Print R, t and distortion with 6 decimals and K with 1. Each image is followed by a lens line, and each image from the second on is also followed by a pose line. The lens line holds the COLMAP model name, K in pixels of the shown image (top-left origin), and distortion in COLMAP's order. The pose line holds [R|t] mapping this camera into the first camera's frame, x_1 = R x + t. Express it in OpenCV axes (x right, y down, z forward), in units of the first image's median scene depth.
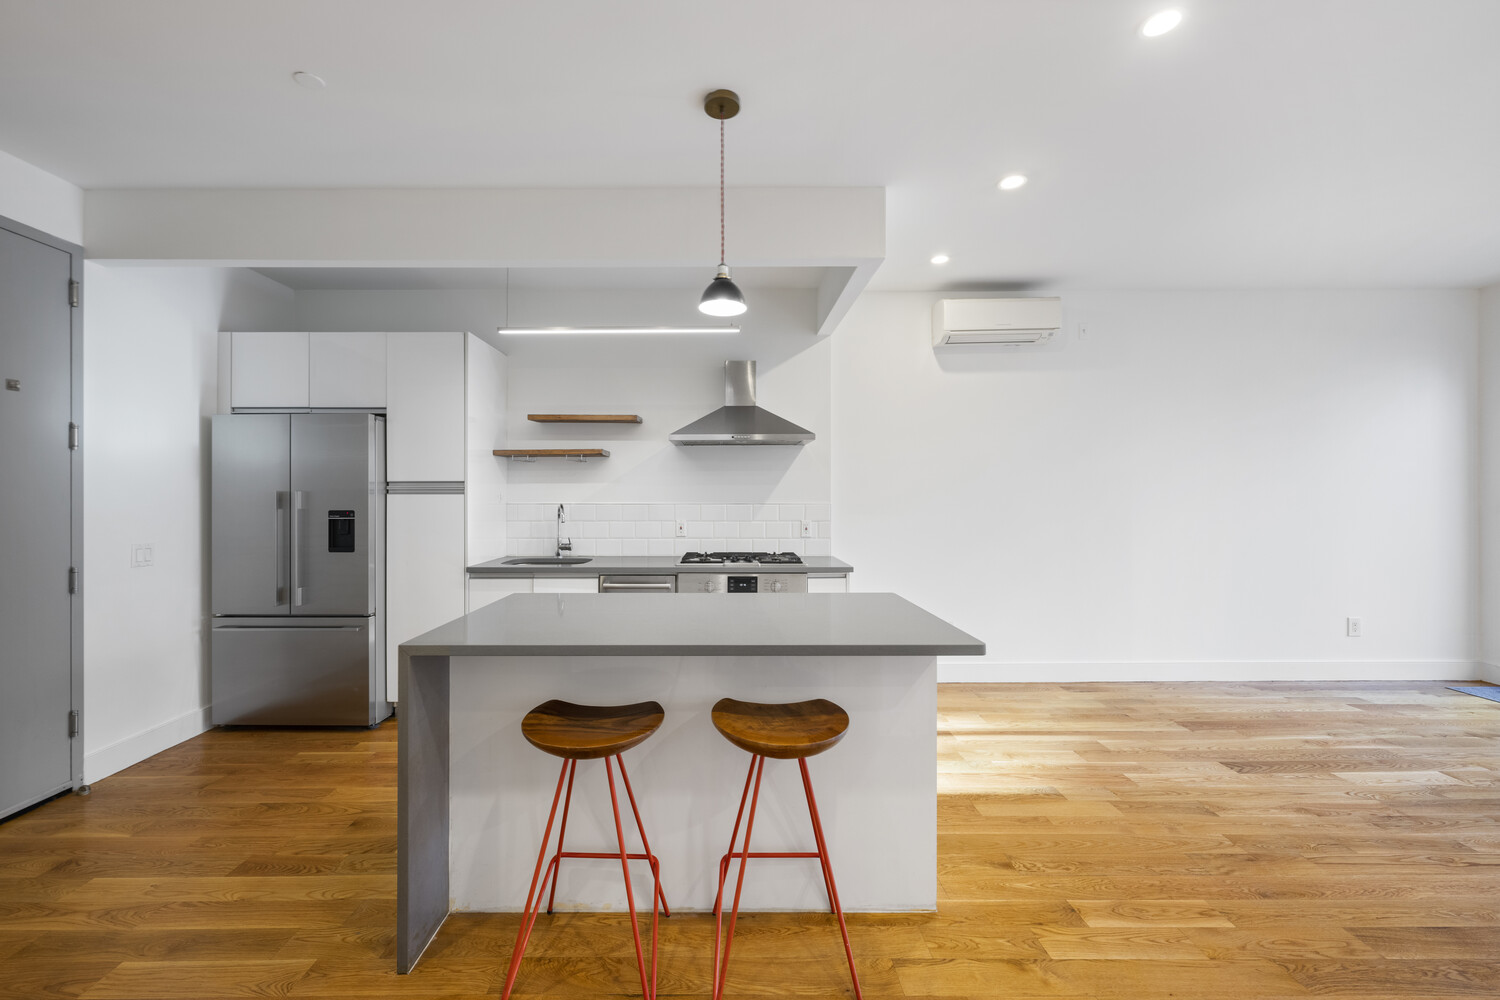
lens RADIAL K [[600.6, 0, 739.3], [0, 600.6, 492.9], [0, 0, 1]] dist [0.000384, -0.000078]
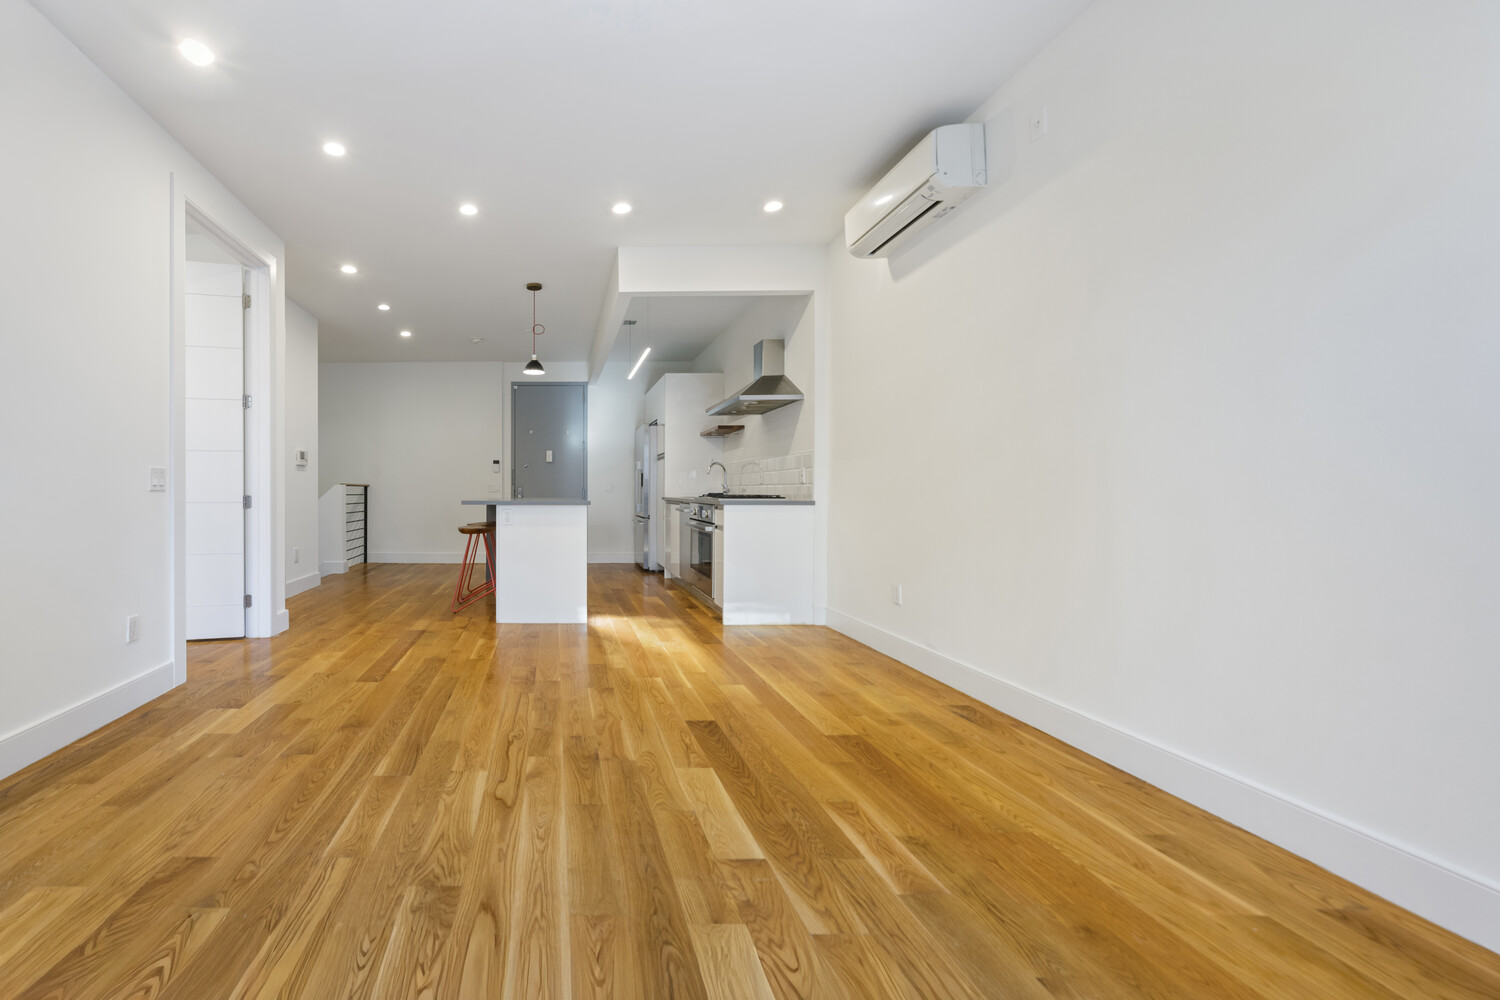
lens RADIAL K [[586.6, 0, 556.0], [0, 586.6, 495.6], [0, 0, 1]] dist [-0.000224, -0.000079]
pose [[-0.007174, 0.004497, -0.999964, 1.463496], [0.006110, 0.999971, 0.004453, 0.114156], [0.999956, -0.006078, -0.007201, 0.707524]]
